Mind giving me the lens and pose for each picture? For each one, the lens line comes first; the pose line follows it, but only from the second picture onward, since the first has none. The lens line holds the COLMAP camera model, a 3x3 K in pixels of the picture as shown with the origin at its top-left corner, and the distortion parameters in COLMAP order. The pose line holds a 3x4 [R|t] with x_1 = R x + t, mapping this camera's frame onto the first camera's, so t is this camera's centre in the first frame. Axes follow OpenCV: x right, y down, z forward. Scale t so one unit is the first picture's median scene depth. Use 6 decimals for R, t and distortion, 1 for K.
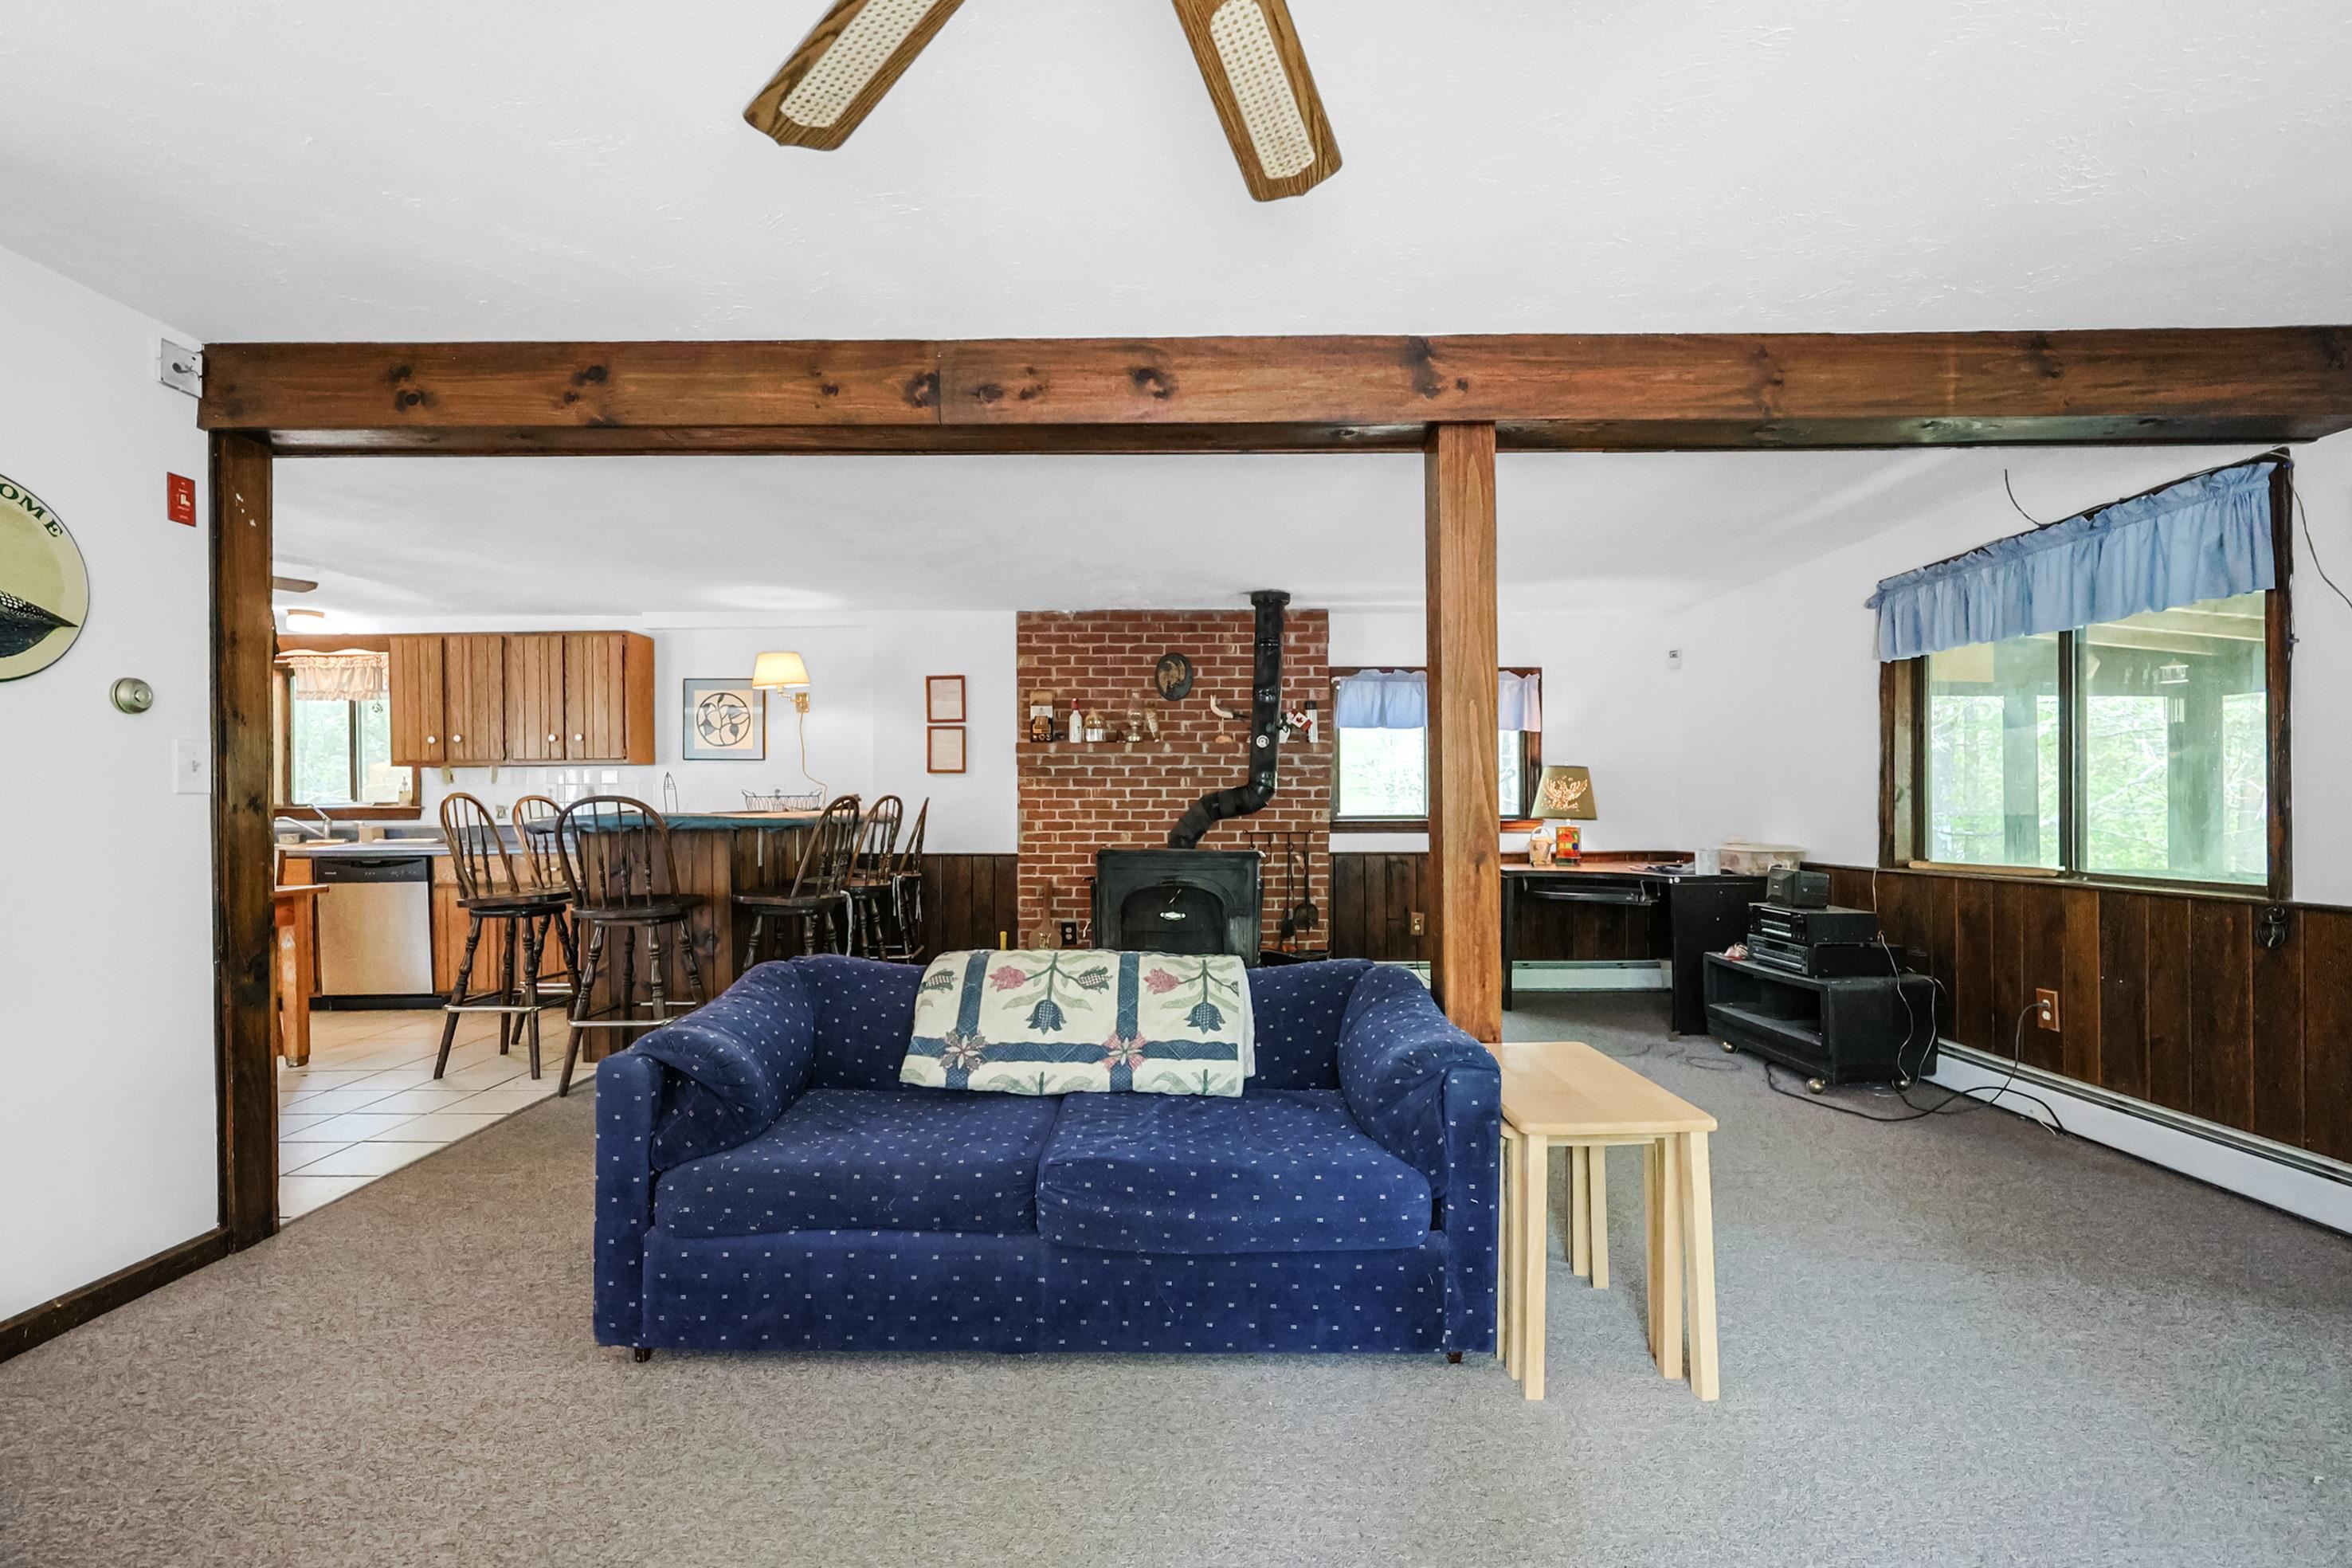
lens RADIAL K [[1018.4, 0, 1177.5], [0, 1018.4, 802.6], [0, 0, 1]] dist [-0.001461, 0.000552]
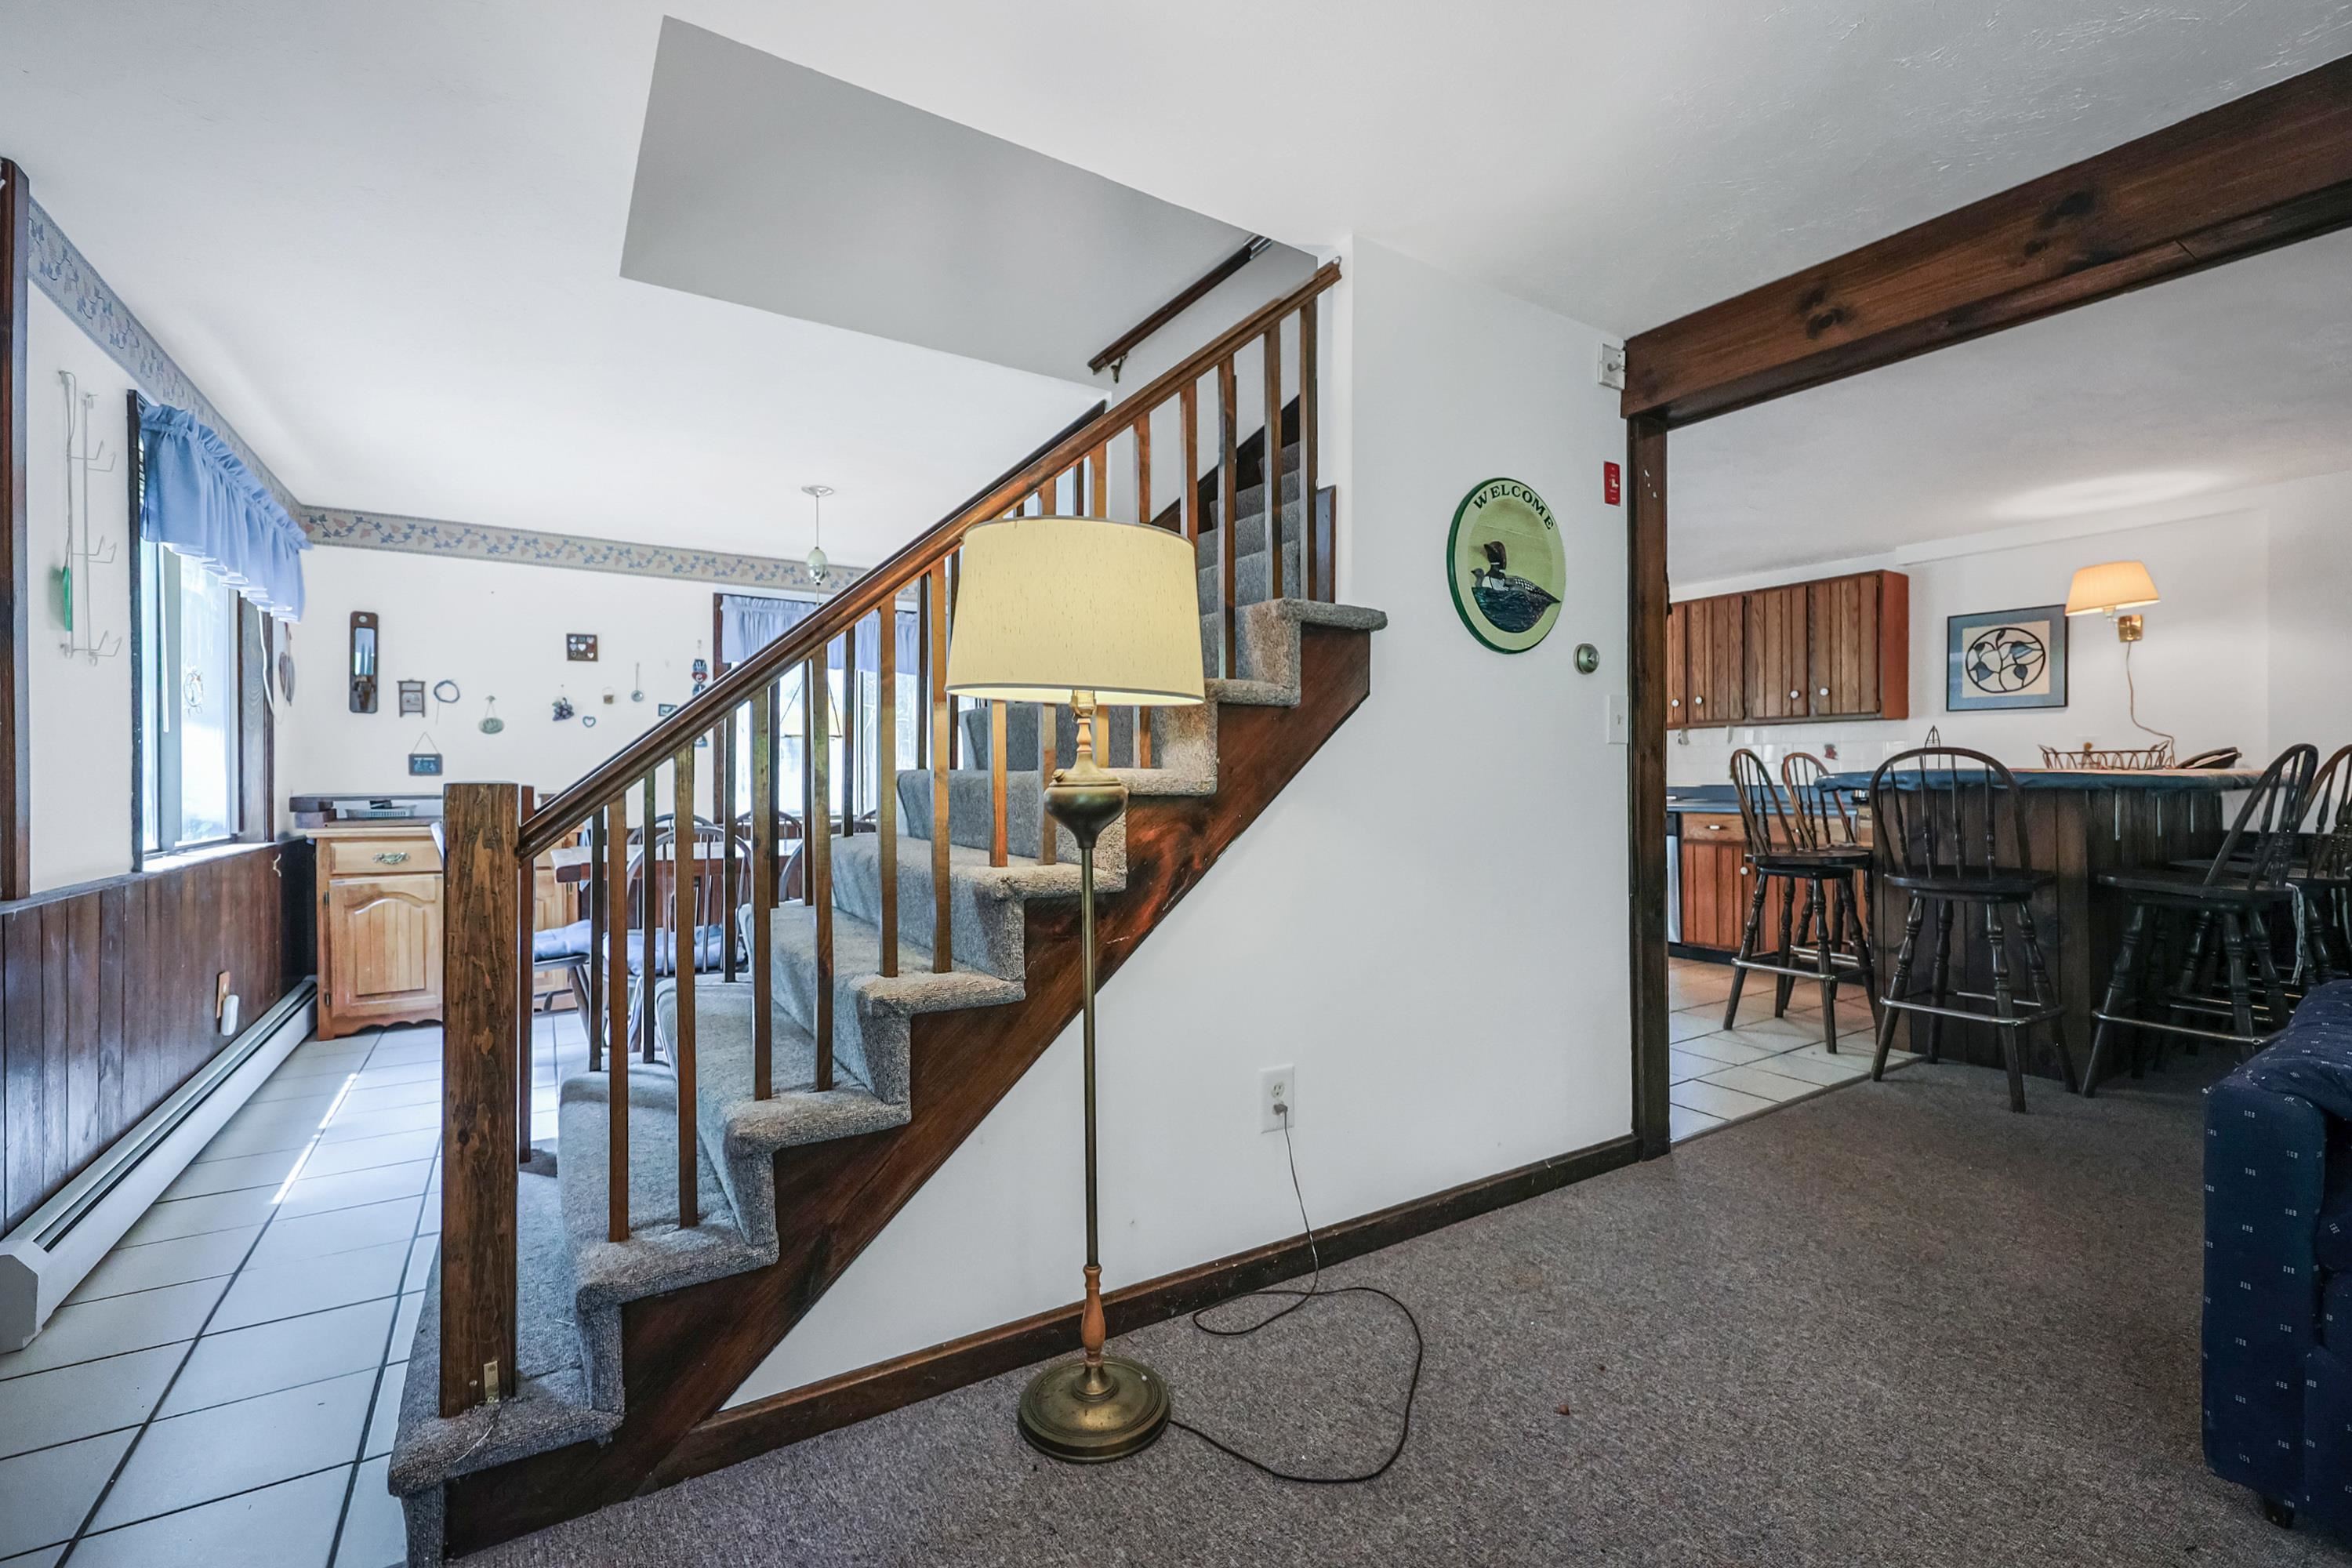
lens RADIAL K [[1018.4, 0, 1183.4], [0, 1018.4, 781.5], [0, 0, 1]] dist [-0.001461, 0.000552]
pose [[0.545183, 0.009915, -0.838258, -0.161414], [-0.001770, 0.999941, 0.010677, 0.012197], [0.838315, -0.004337, 0.545169, -0.009219]]
